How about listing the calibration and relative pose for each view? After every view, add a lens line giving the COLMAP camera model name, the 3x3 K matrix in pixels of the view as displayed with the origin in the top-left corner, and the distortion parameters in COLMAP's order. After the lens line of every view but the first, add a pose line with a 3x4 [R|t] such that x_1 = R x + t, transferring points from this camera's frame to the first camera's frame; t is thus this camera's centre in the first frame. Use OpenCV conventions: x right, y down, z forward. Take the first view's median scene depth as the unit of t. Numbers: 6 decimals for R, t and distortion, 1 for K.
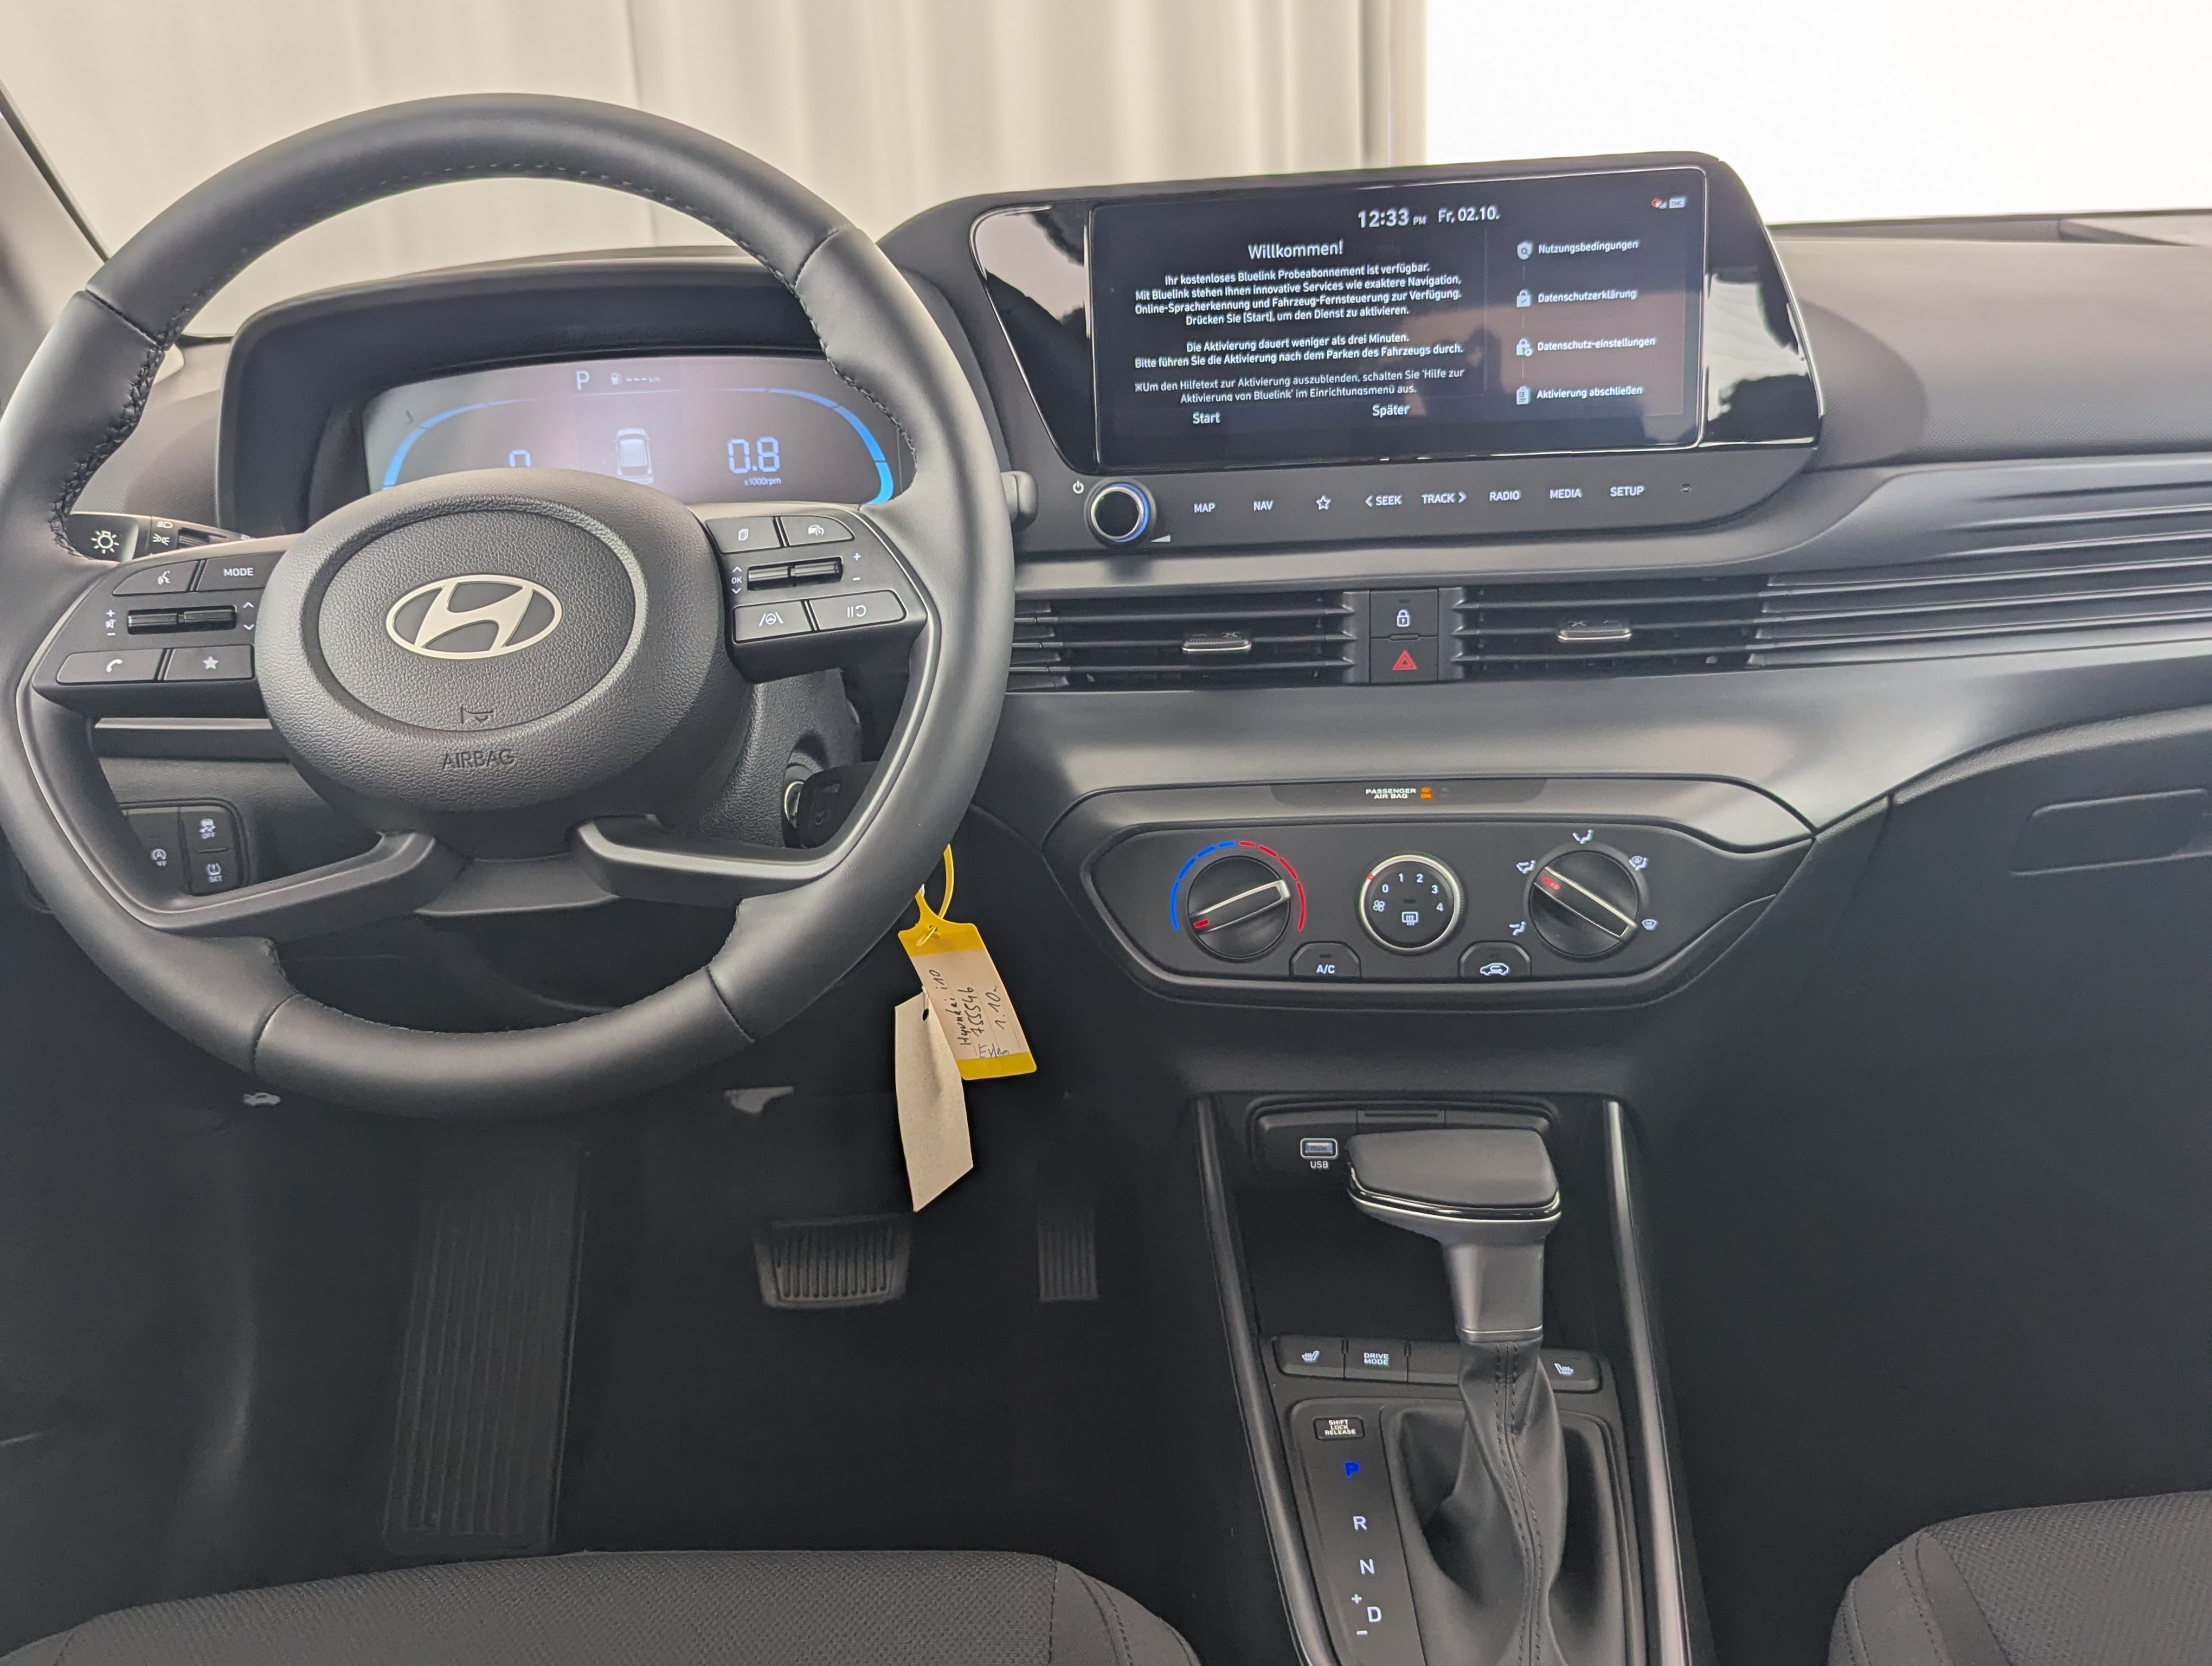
lens RADIAL K [[1566.3, 0, 1127.3], [0, 1566.3, 852.1], [0, 0, 1]] dist [-0.006110, -0.002846]
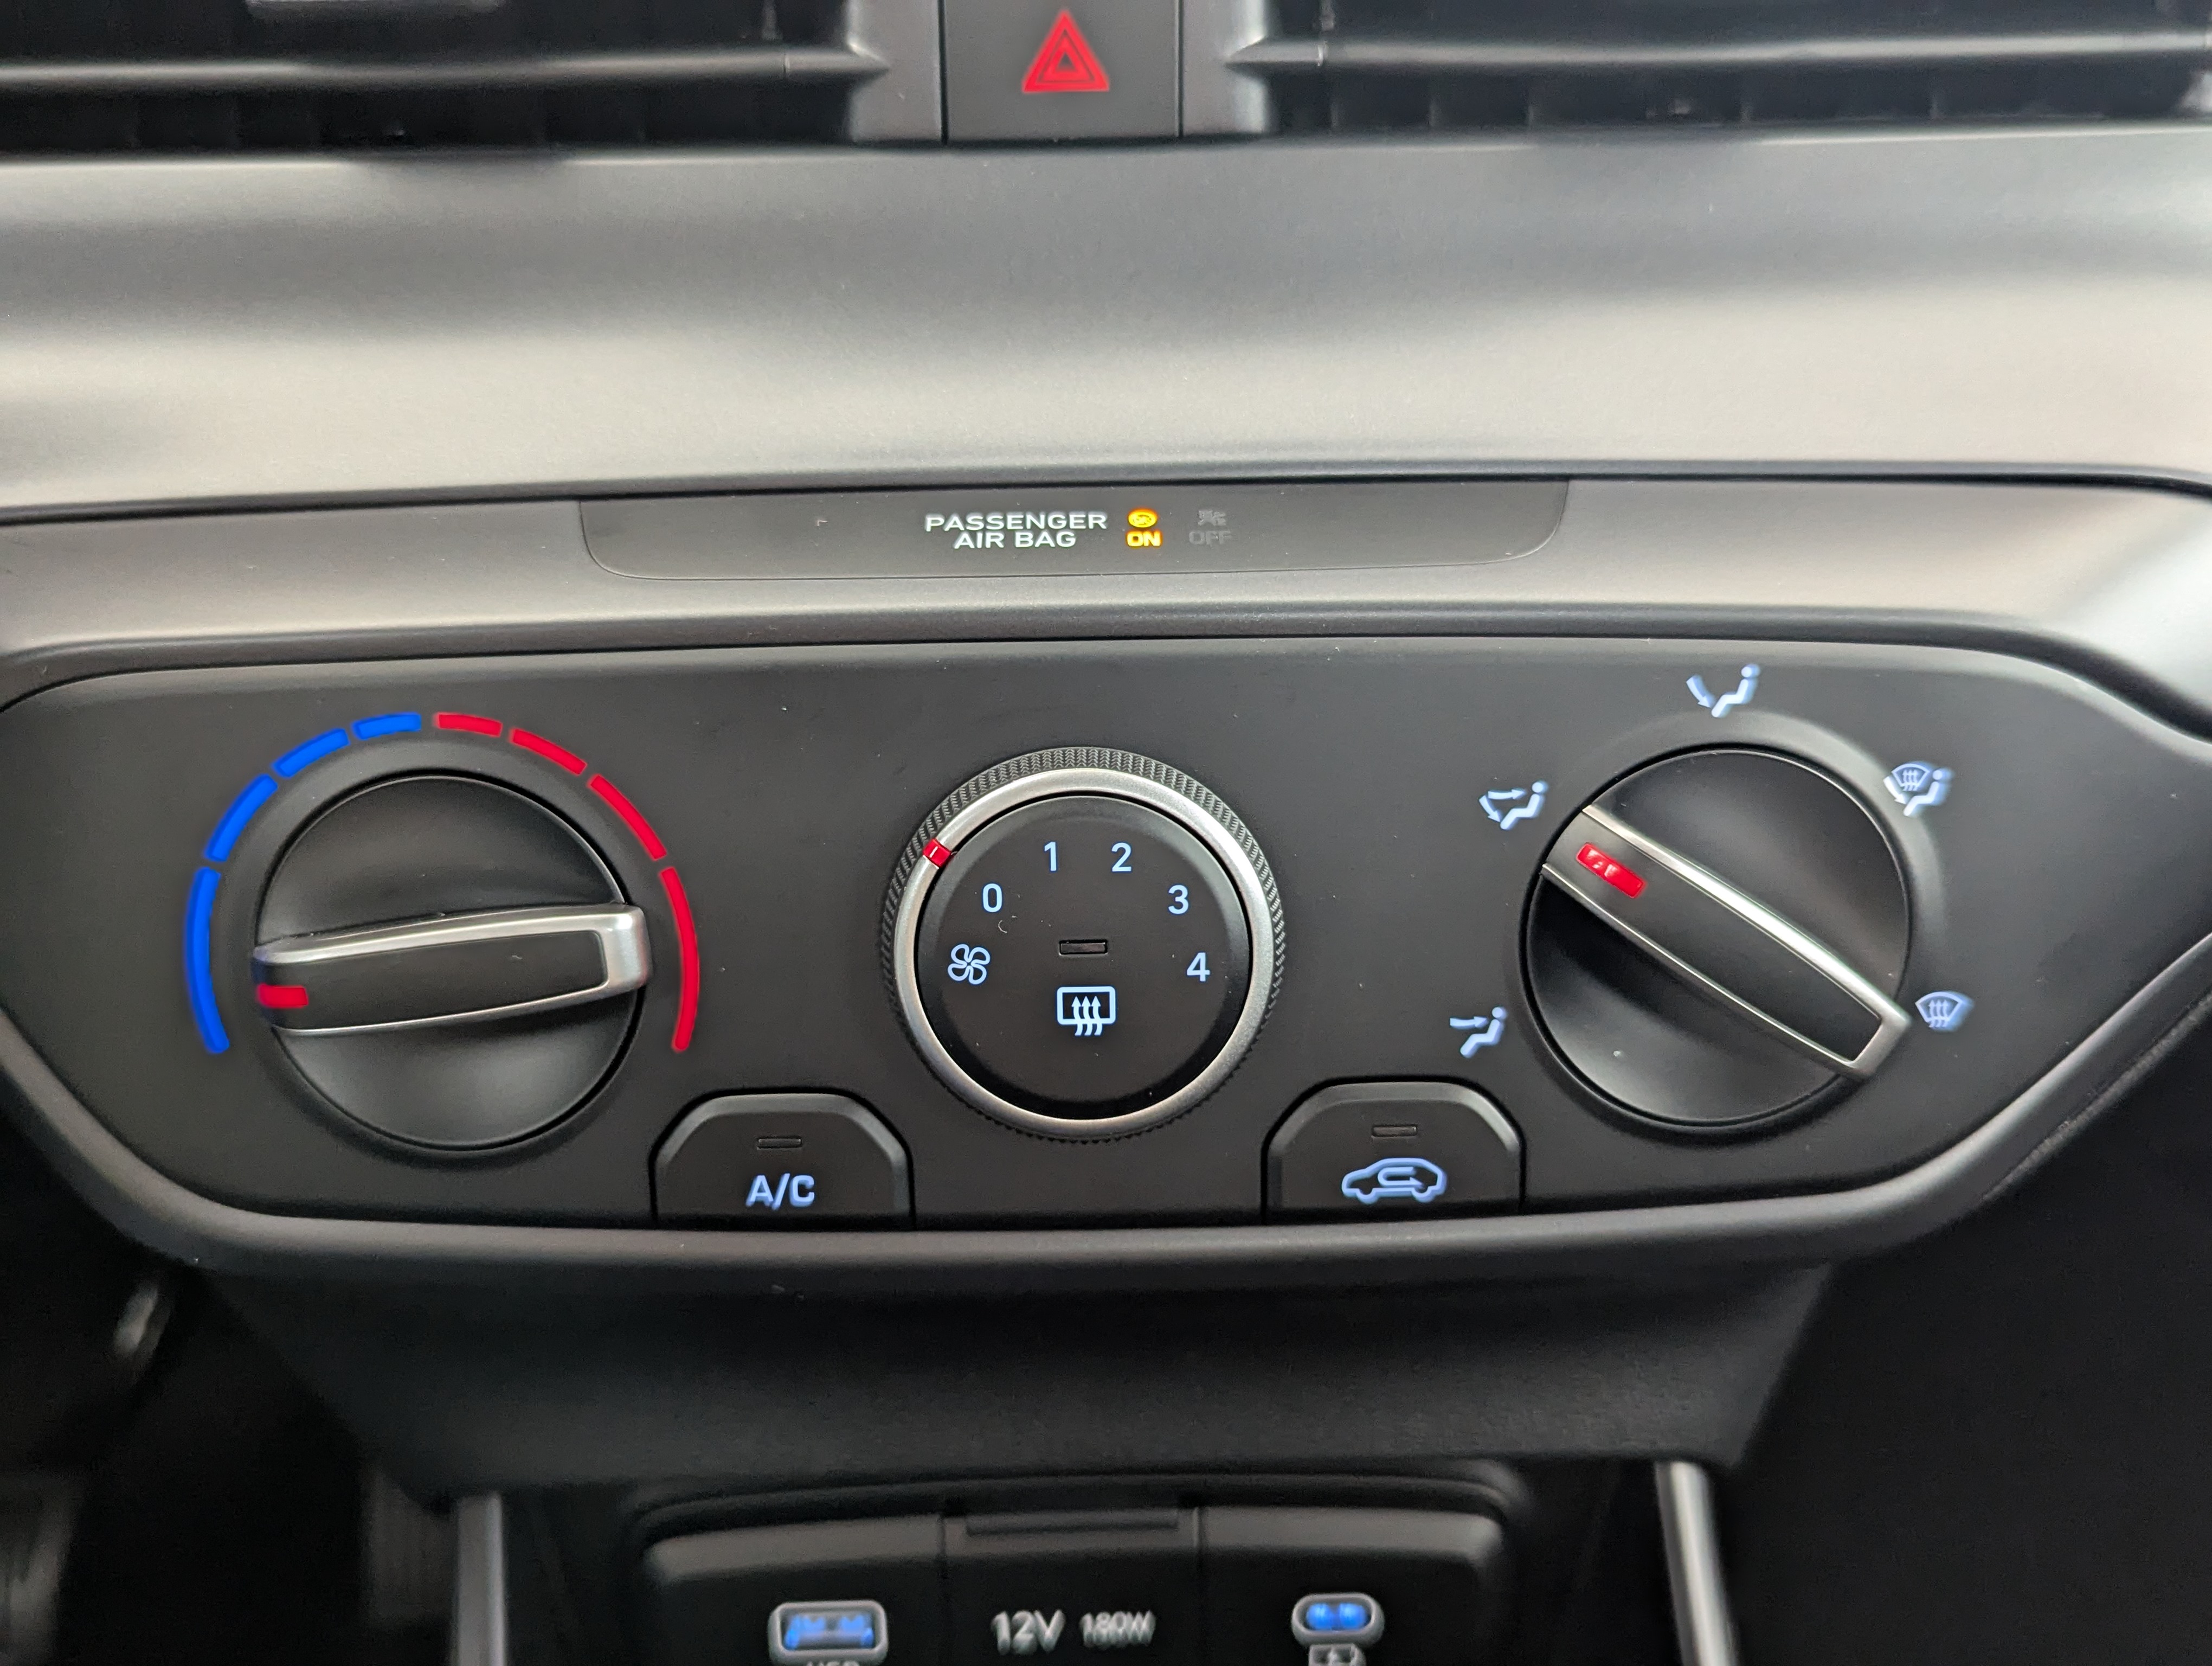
lens RADIAL K [[1566.3, 0, 1127.3], [0, 1566.3, 852.1], [0, 0, 1]] dist [-0.006110, -0.002846]
pose [[0.983515, -0.032428, 0.177893, 0.139570], [0.008285, 0.990836, 0.134813, -0.018833], [-0.180635, -0.131116, 0.974772, 0.735680]]
